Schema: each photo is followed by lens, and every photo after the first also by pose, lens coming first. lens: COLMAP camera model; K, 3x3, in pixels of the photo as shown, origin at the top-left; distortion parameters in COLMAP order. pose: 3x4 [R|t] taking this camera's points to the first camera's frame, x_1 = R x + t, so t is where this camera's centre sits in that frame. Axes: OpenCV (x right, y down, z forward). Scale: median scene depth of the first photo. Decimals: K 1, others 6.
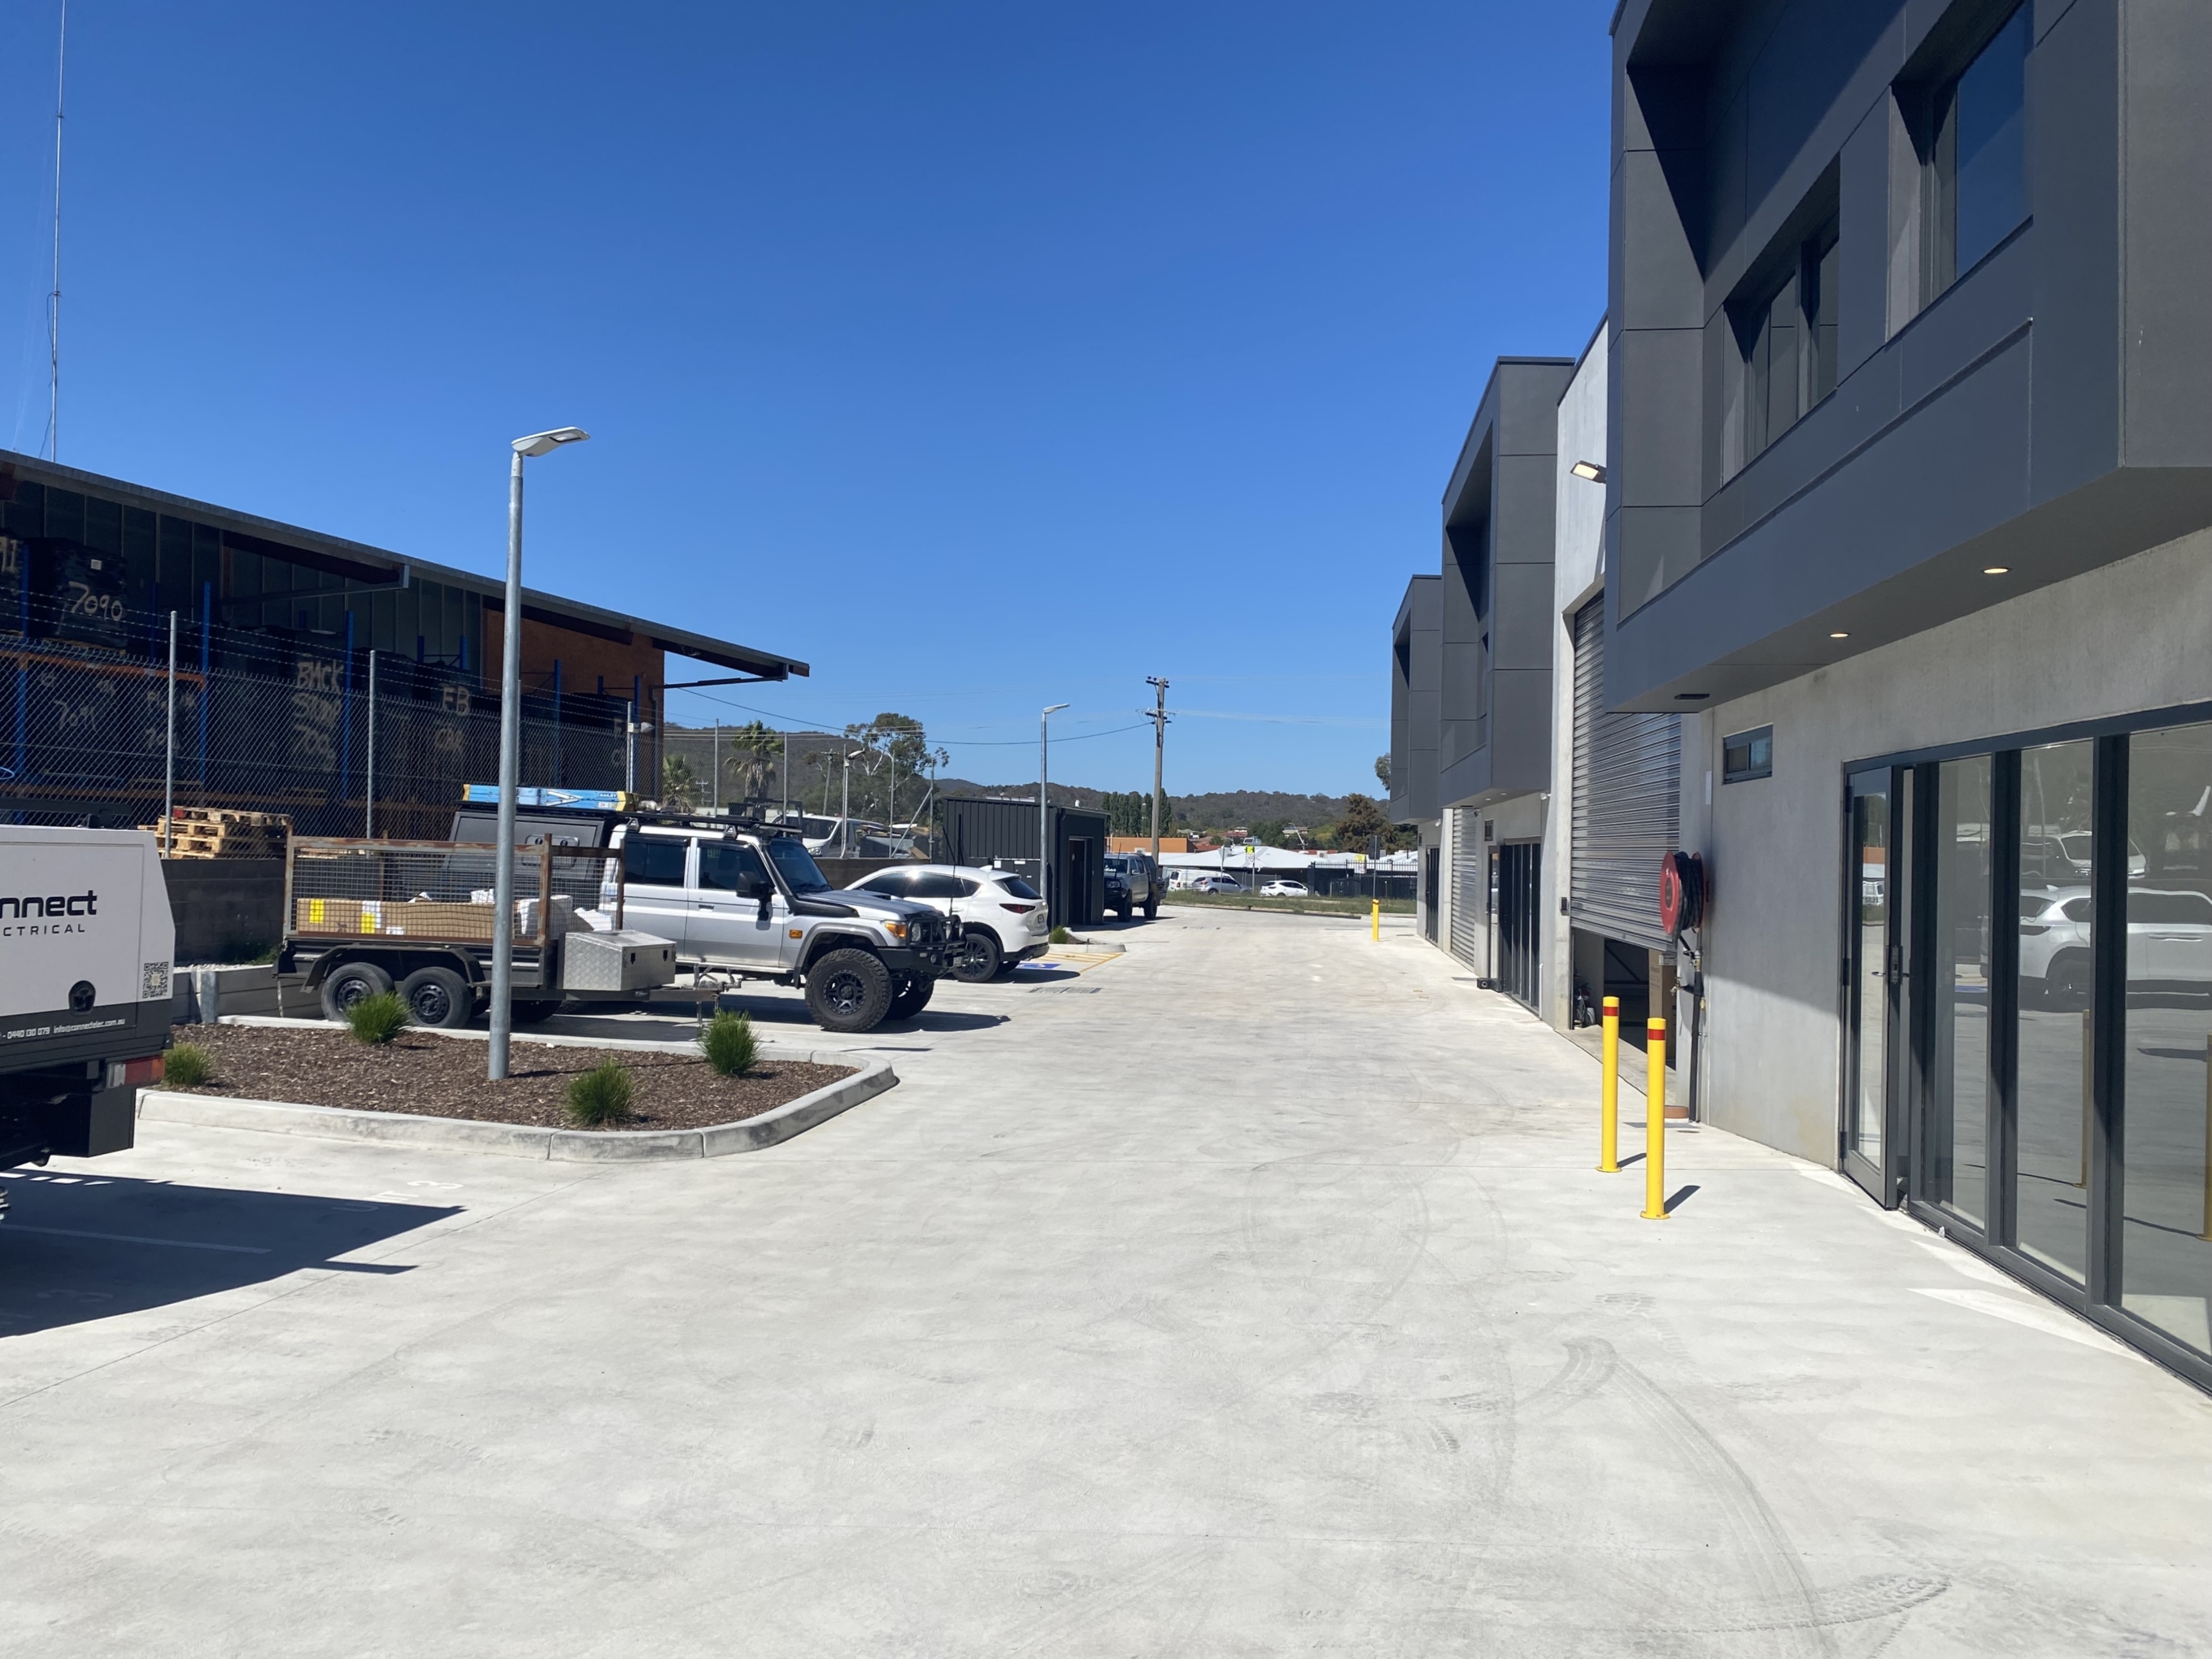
lens RADIAL K [[1684.7, 0, 1106.0], [0, 1684.7, 830.0], [0, 0, 1]] dist [0.073730, -0.076100]
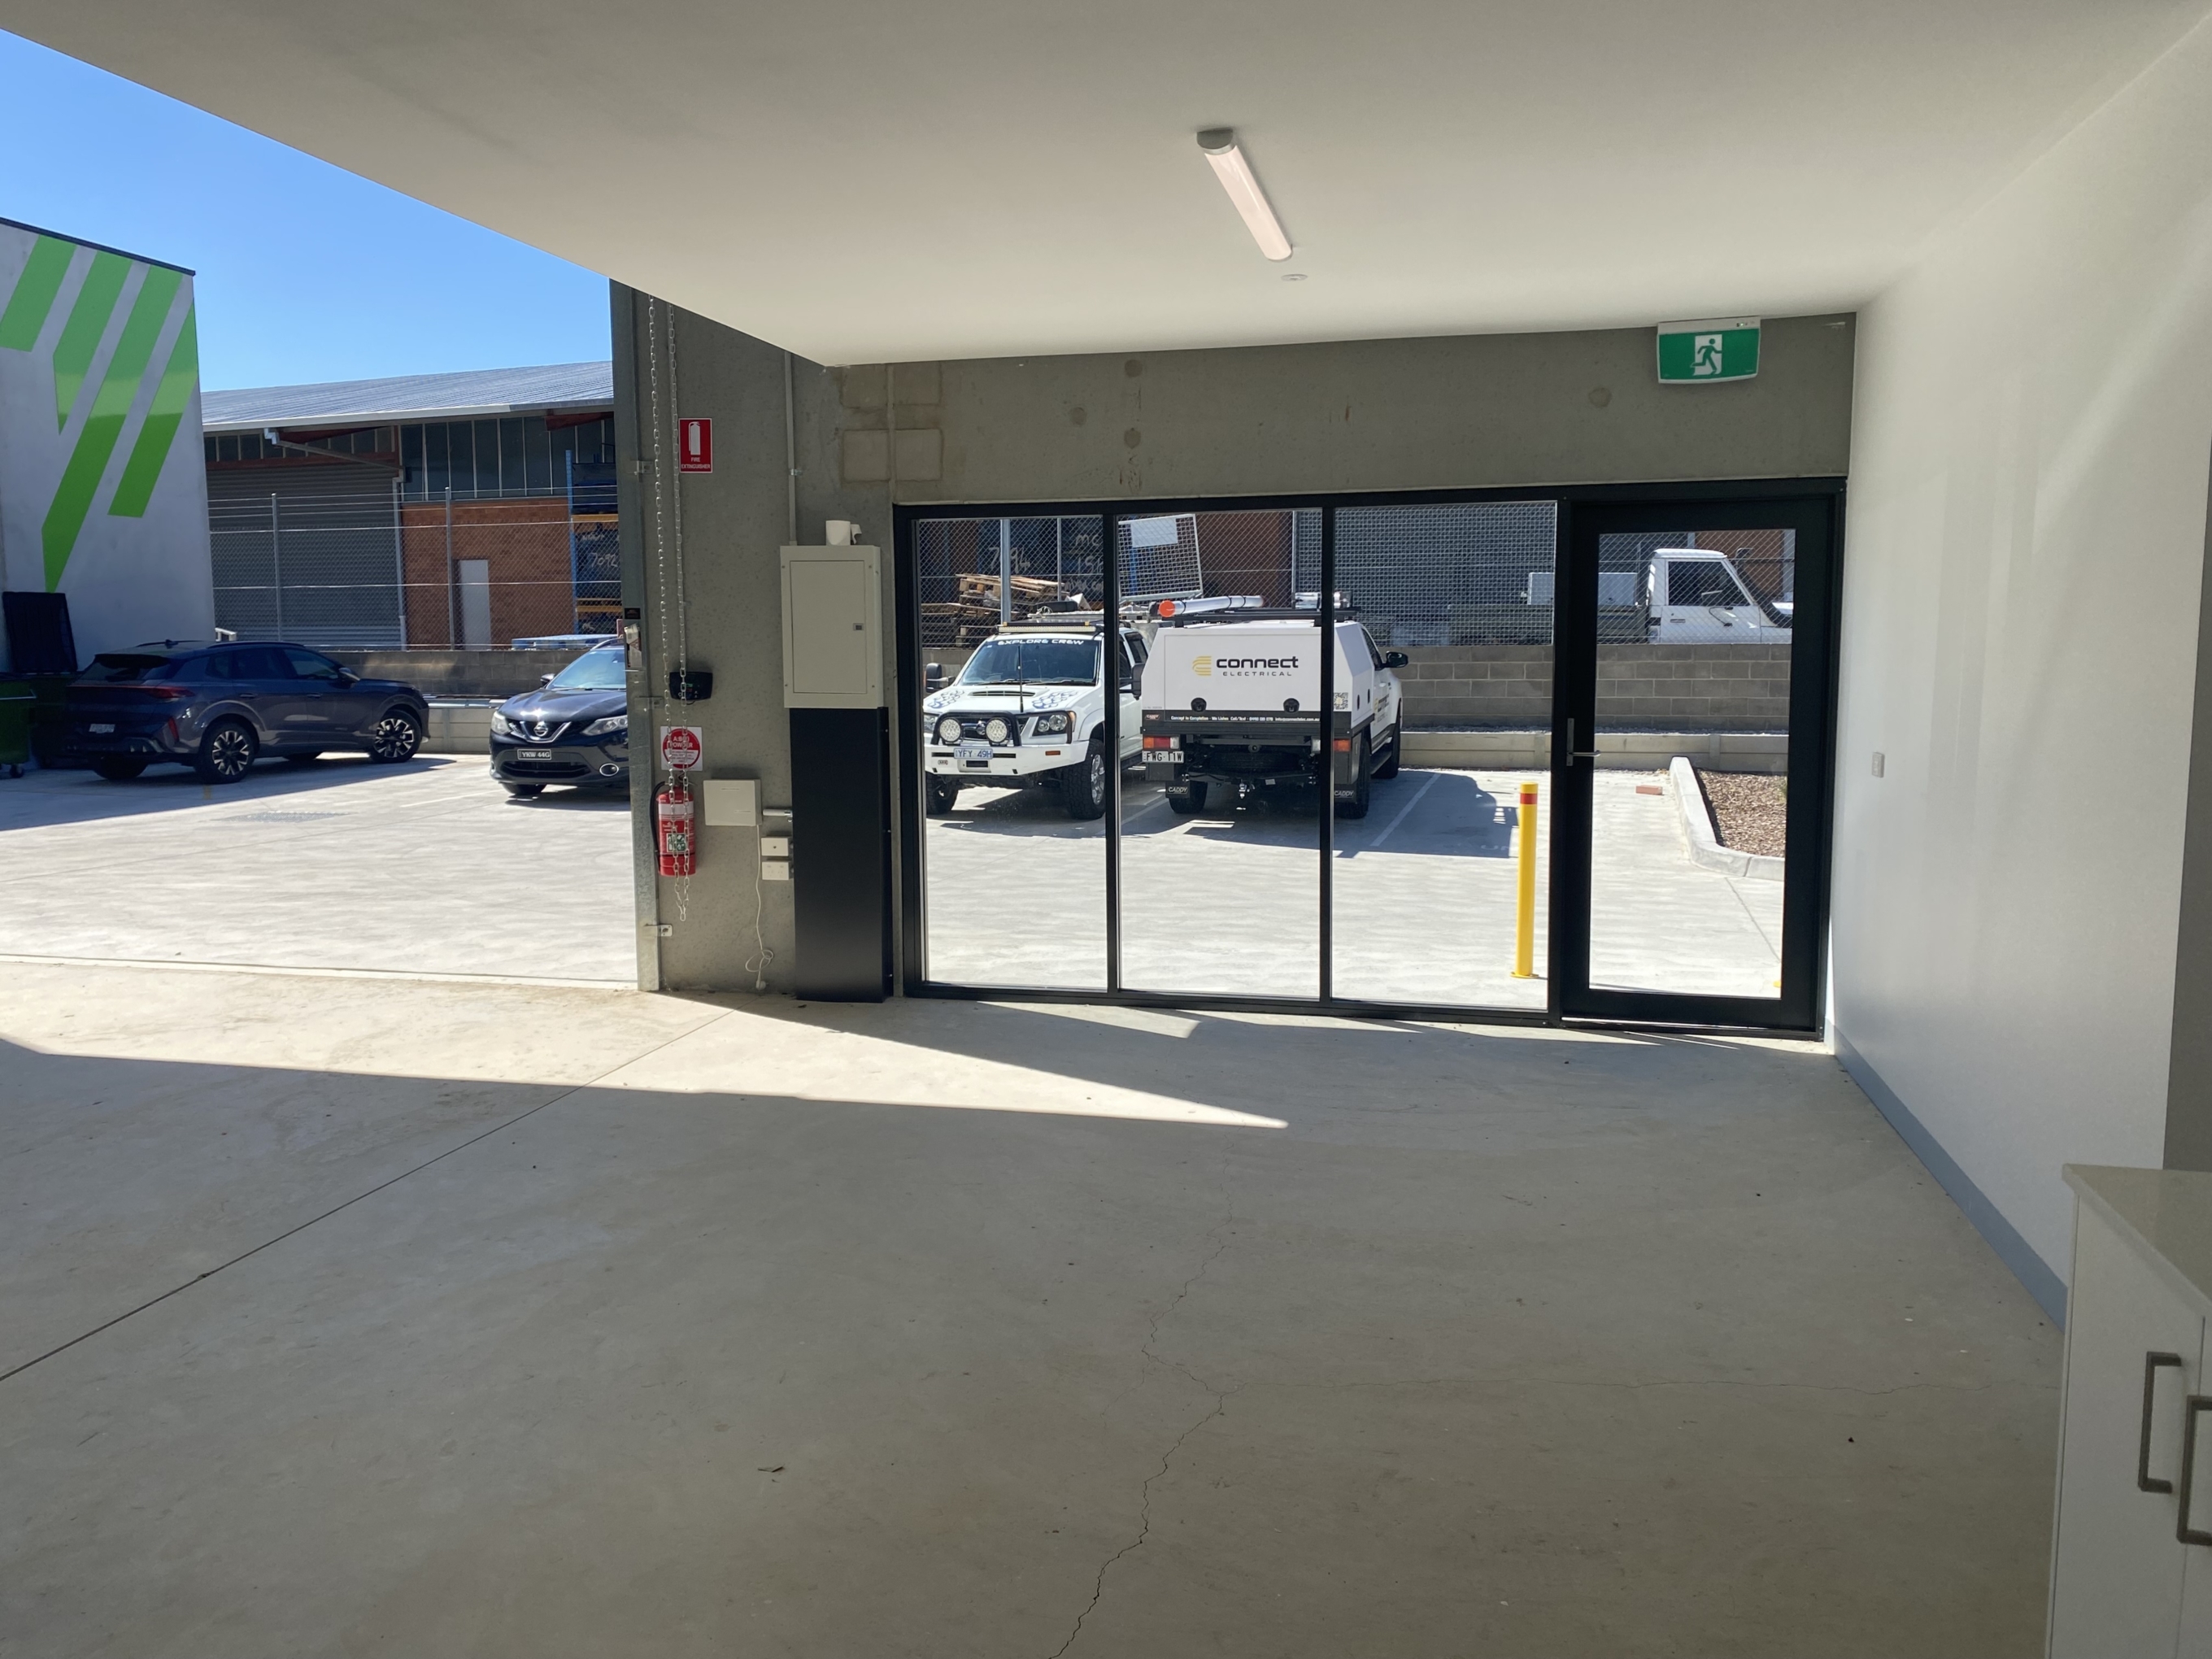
lens RADIAL K [[1684.7, 0, 1103.5], [0, 1684.7, 829.0], [0, 0, 1]] dist [0.073730, -0.076100]
pose [[-0.105131, 0.104888, -0.988912, 1.555010], [0.025071, 0.994386, 0.102803, 0.027154], [0.994142, -0.013985, -0.107170, 0.993786]]
